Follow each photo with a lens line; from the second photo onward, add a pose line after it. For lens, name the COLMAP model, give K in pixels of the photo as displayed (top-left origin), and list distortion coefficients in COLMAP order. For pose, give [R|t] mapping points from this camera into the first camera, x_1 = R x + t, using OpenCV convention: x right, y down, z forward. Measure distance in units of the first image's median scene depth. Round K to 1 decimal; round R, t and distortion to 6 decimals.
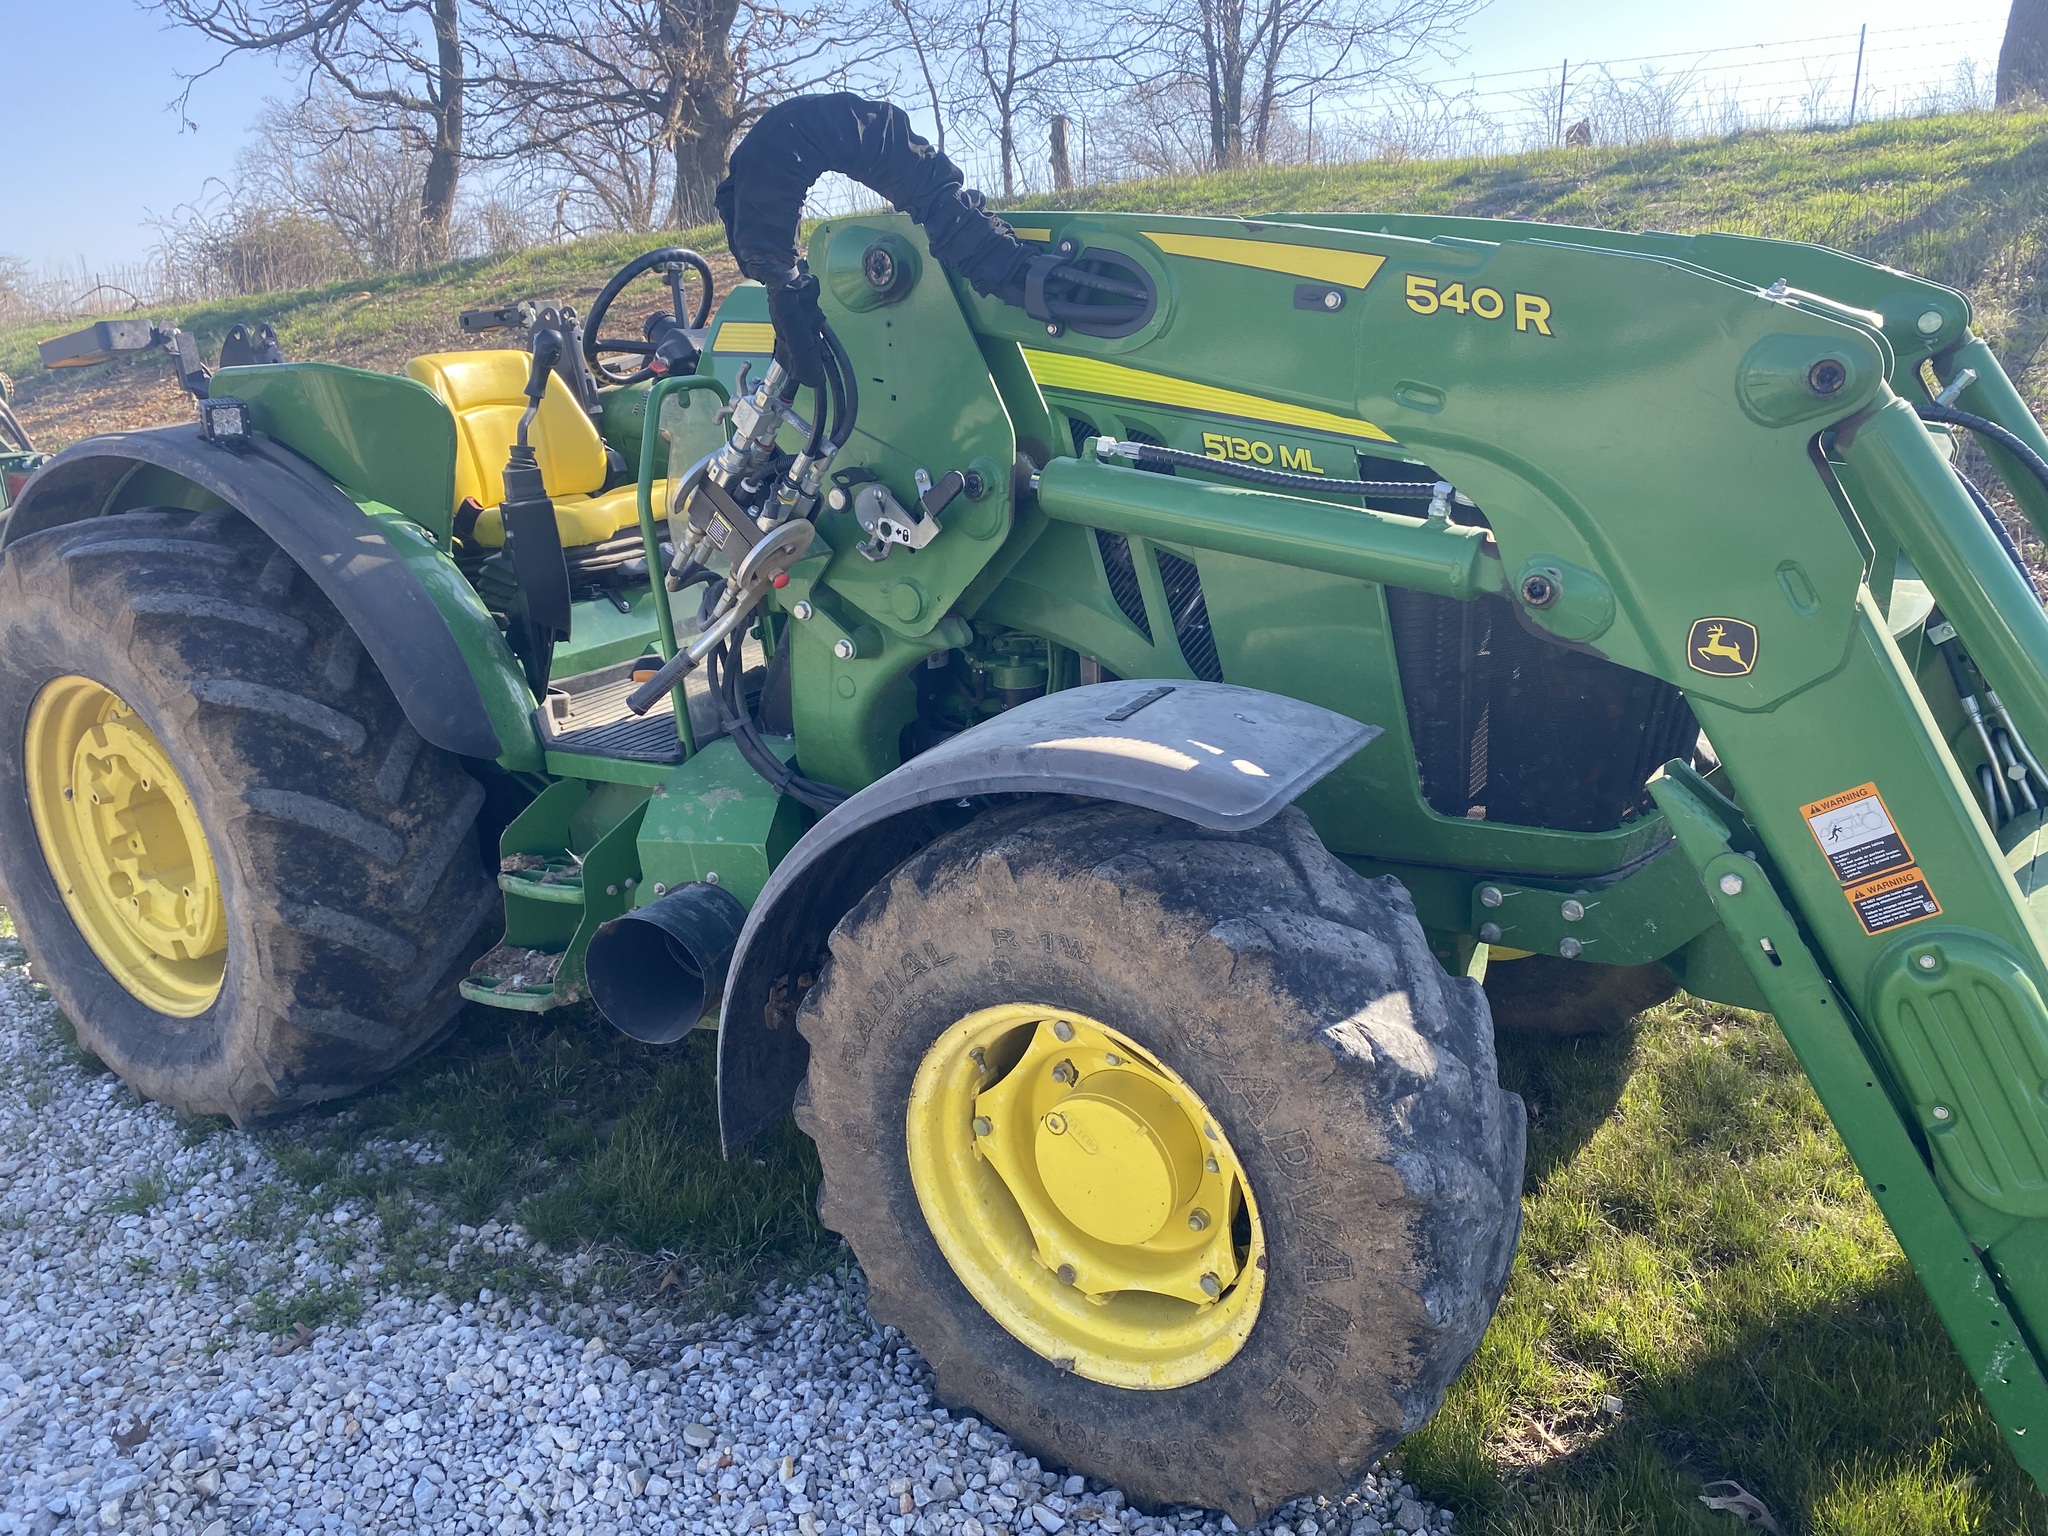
lens RADIAL K [[1571.9, 0, 1024.0], [0, 1571.9, 768.0], [0, 0, 1]] dist [-0.000512, -0.000288]
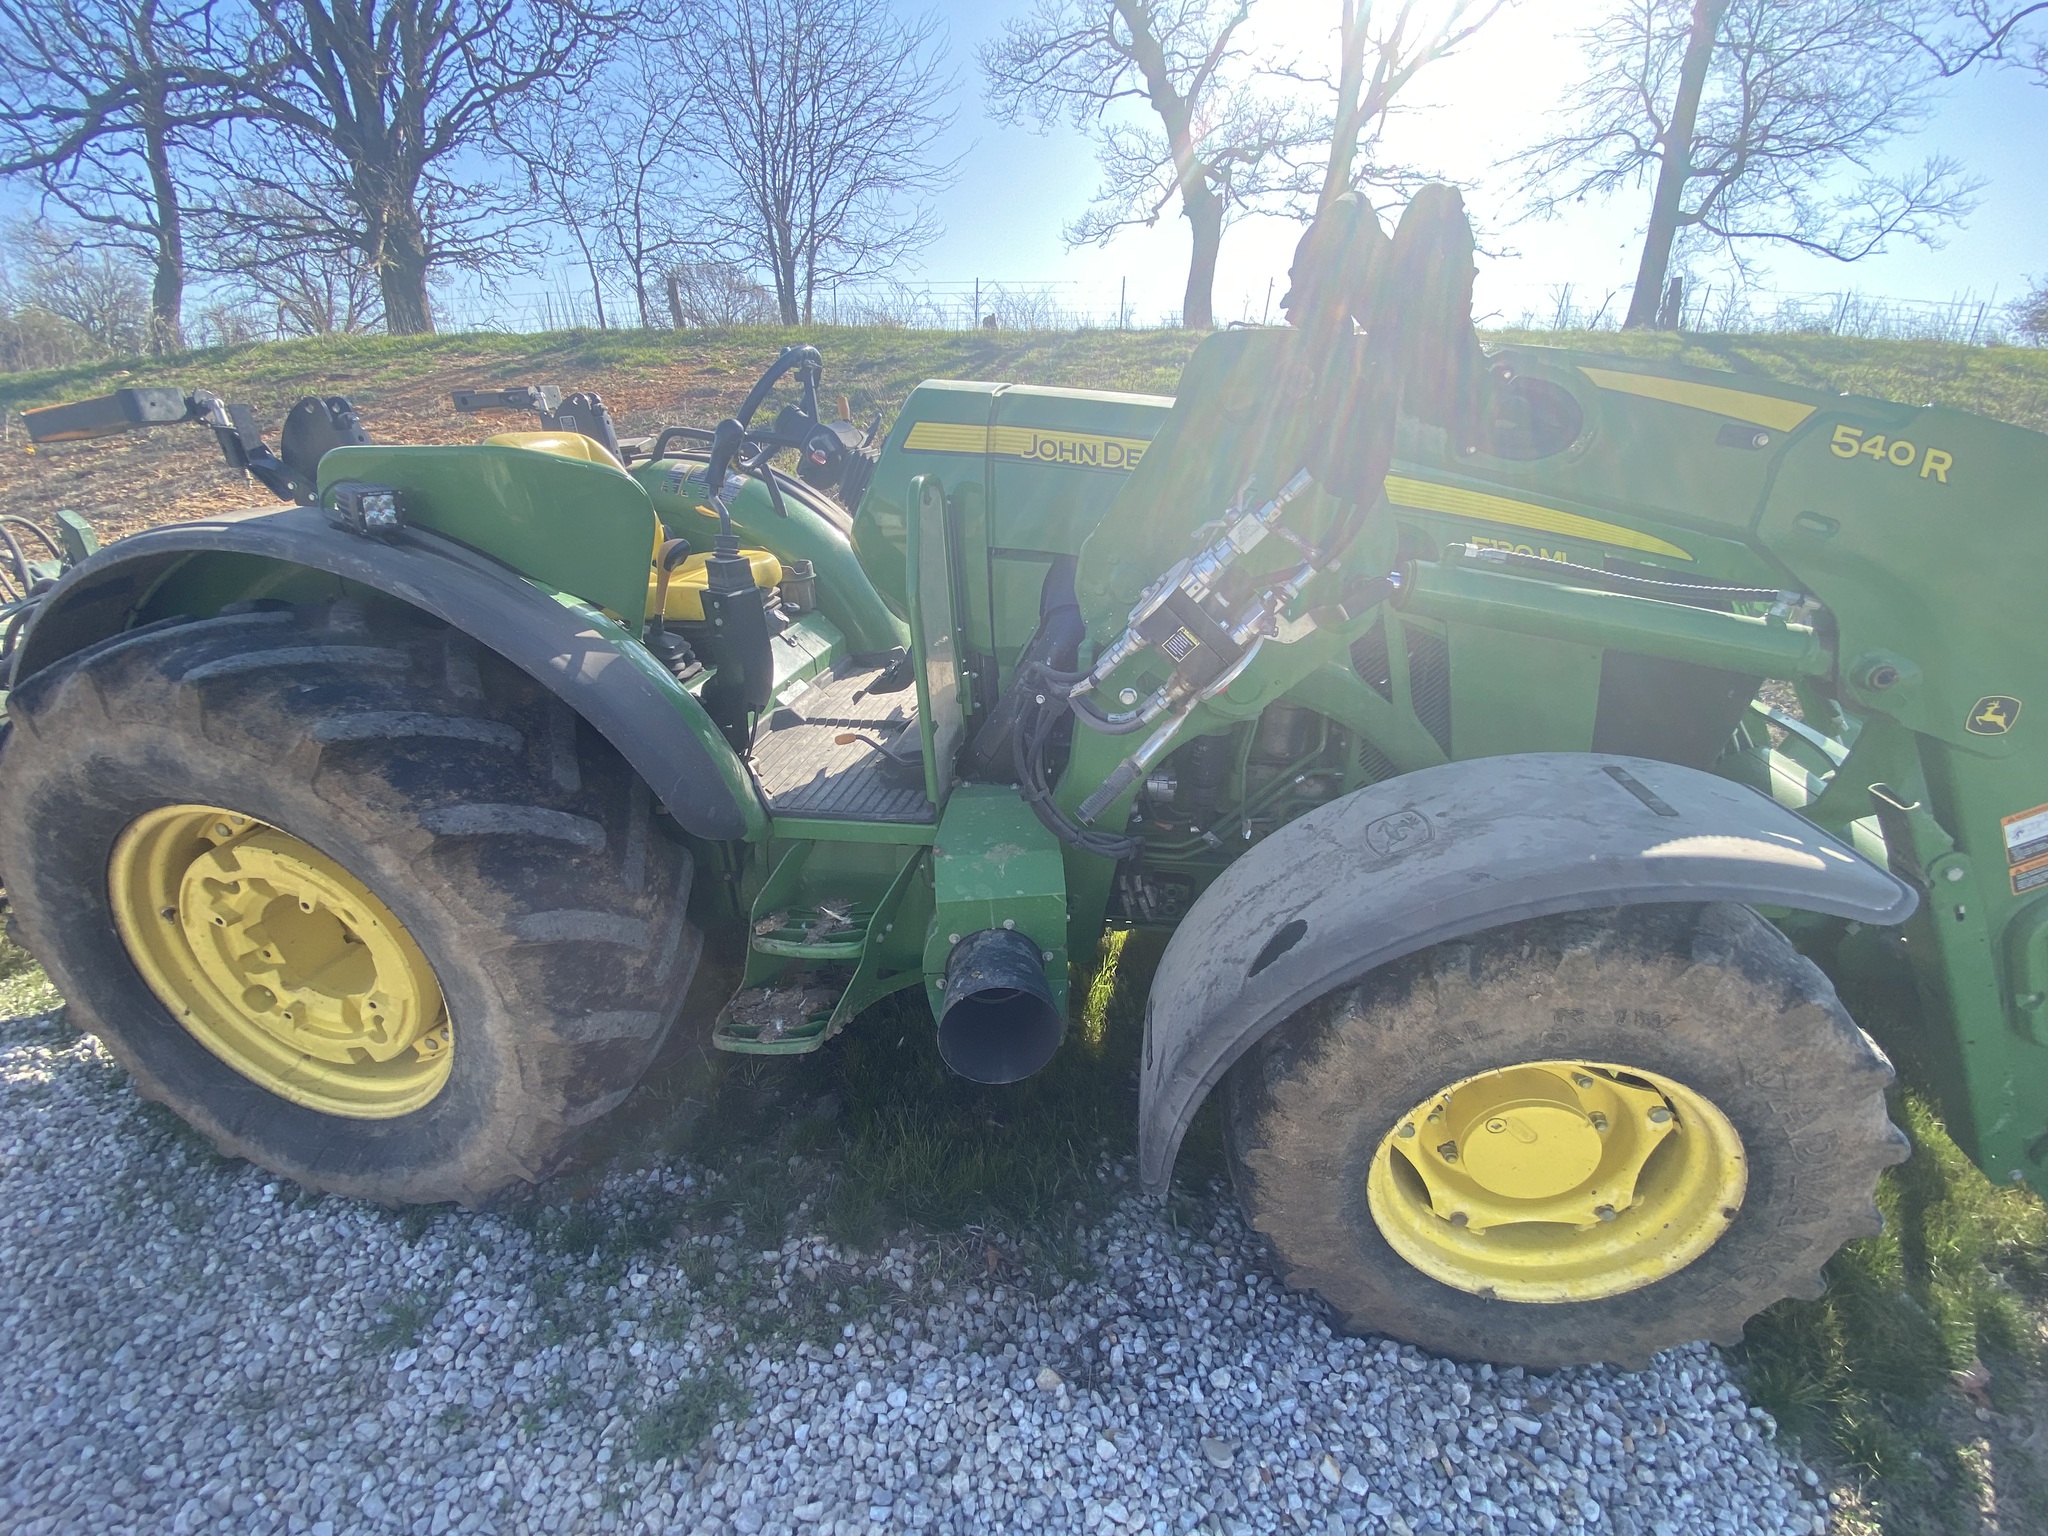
lens RADIAL K [[835.1, 0, 1020.8], [0, 835.1, 764.9], [0, 0, 1]] dist [0.010515, -0.015566]
pose [[0.910648, -0.115293, 0.396772, -0.366123], [0.070201, 0.989492, 0.126403, -0.107314], [-0.407176, -0.087254, 0.909172, 0.392930]]
